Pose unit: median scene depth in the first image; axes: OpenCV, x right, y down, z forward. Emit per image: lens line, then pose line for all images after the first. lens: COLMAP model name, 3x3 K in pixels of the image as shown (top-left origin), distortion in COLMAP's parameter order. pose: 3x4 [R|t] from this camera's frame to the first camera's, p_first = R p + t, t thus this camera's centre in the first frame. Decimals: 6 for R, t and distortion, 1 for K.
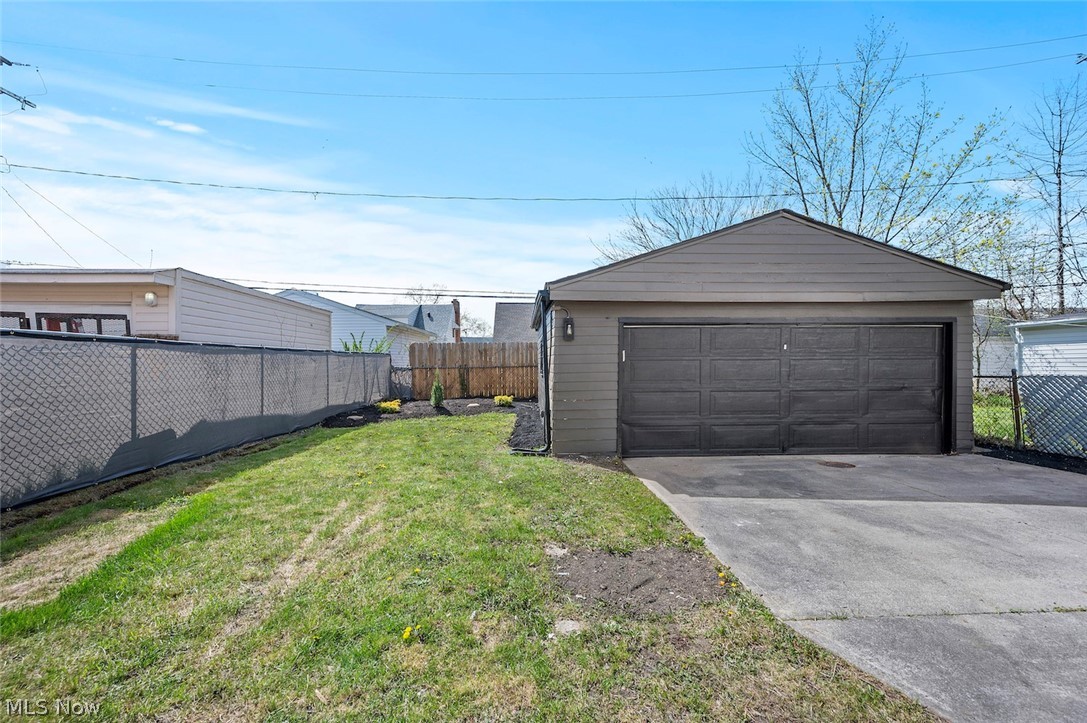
lens RADIAL K [[428.2, 0, 543.5], [0, 428.2, 361.5], [0, 0, 1]] dist [-0.002204, 0.000499]
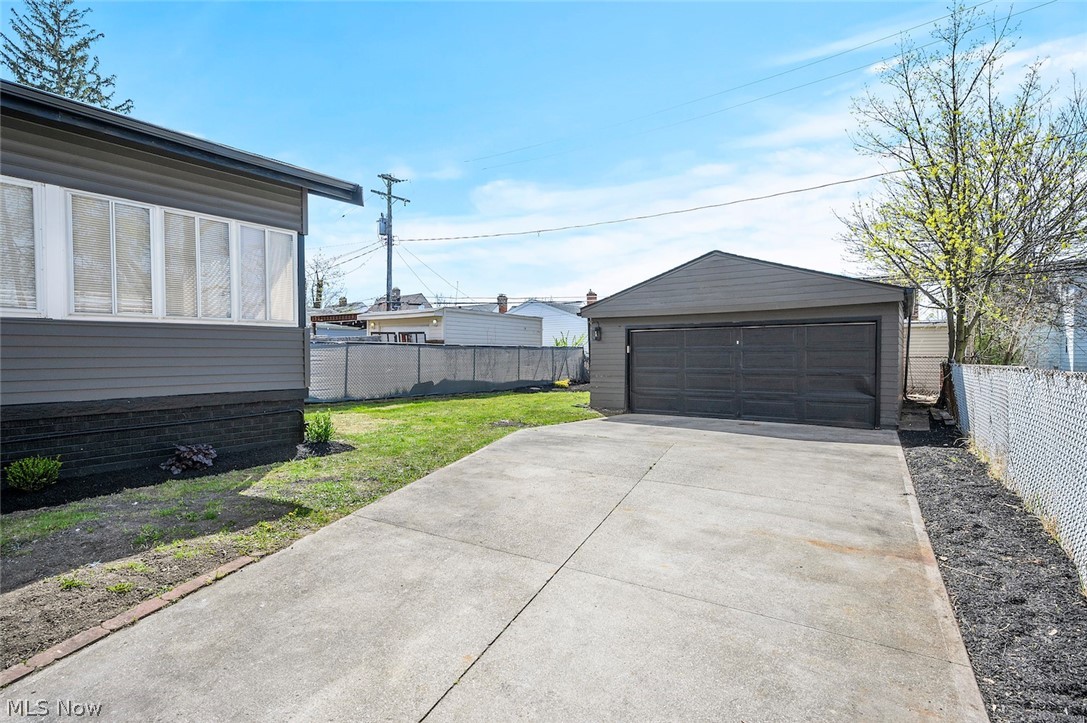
lens RADIAL K [[531.0, 0, 543.1], [0, 531.0, 356.9], [0, 0, 1]] dist [0.001113, -0.000097]
pose [[0.794572, 0.005275, -0.607147, 1.153026], [-0.000868, 0.999971, 0.007552, 0.000197], [0.607169, -0.005473, 0.794554, -0.794237]]
